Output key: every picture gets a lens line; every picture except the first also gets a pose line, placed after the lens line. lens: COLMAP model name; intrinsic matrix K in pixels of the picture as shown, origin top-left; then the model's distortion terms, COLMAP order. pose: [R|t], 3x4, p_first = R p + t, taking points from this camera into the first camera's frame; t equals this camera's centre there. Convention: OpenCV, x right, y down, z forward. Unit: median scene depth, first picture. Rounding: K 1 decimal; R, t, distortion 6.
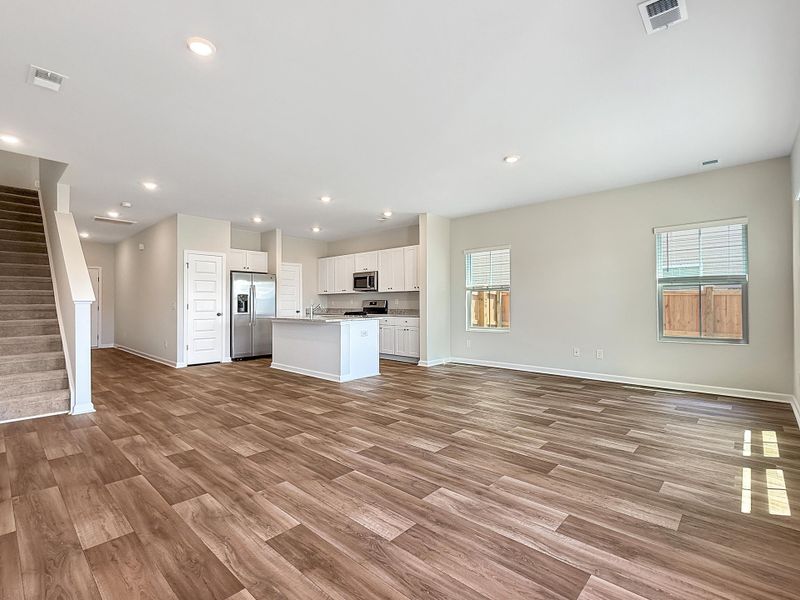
lens RADIAL K [[383.9, 0, 396.2], [0, 383.9, 294.5], [0, 0, 1]] dist [-0.001804, 0.001017]
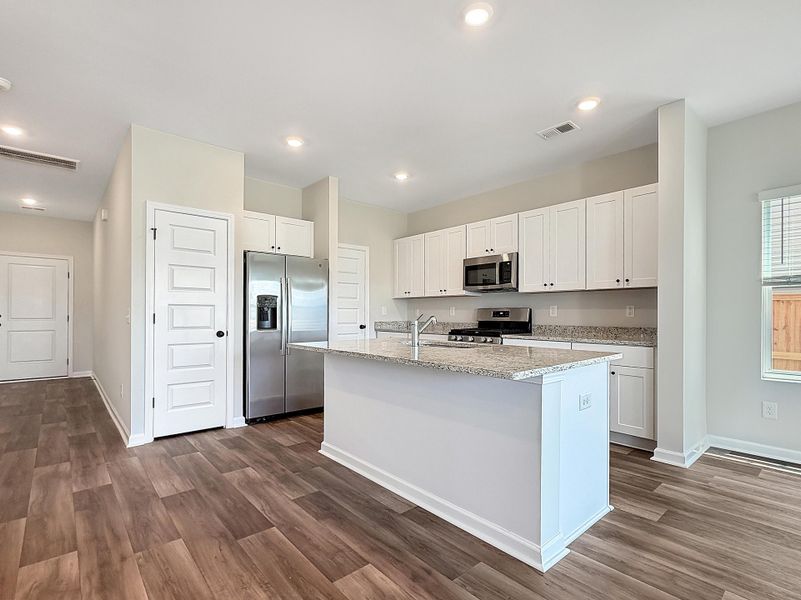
lens RADIAL K [[384.4, 0, 404.1], [0, 384.4, 307.0], [0, 0, 1]] dist [-0.001804, 0.001017]
pose [[0.996133, 0.004439, -0.087749, -0.156769], [-0.003651, 0.999952, 0.009137, 0.009592], [0.087786, -0.008782, 0.996101, 0.460842]]
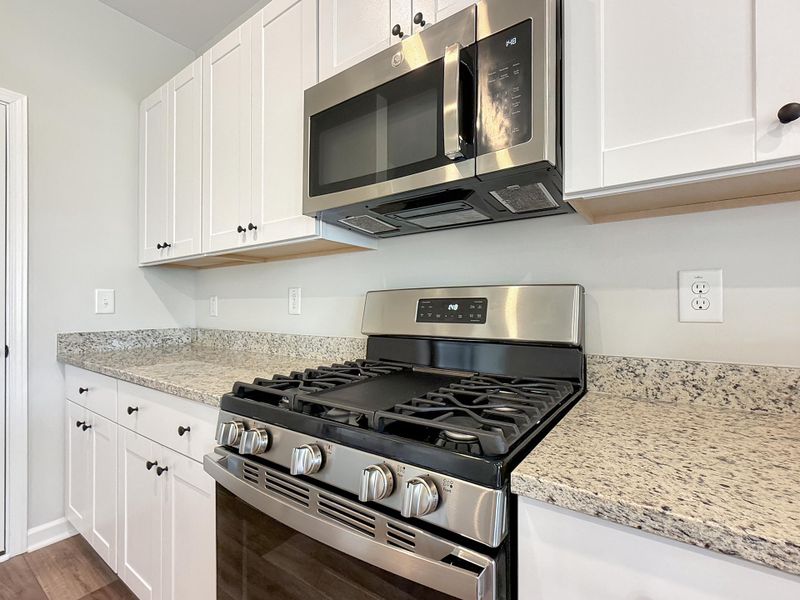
lens RADIAL K [[383.9, 0, 395.7], [0, 383.9, 306.2], [0, 0, 1]] dist [-0.001804, 0.001017]
pose [[0.991990, 0.005097, 0.126213, -0.102266], [-0.007873, 0.999738, 0.021512, 0.020492], [-0.126070, -0.022334, 0.991770, 0.904629]]
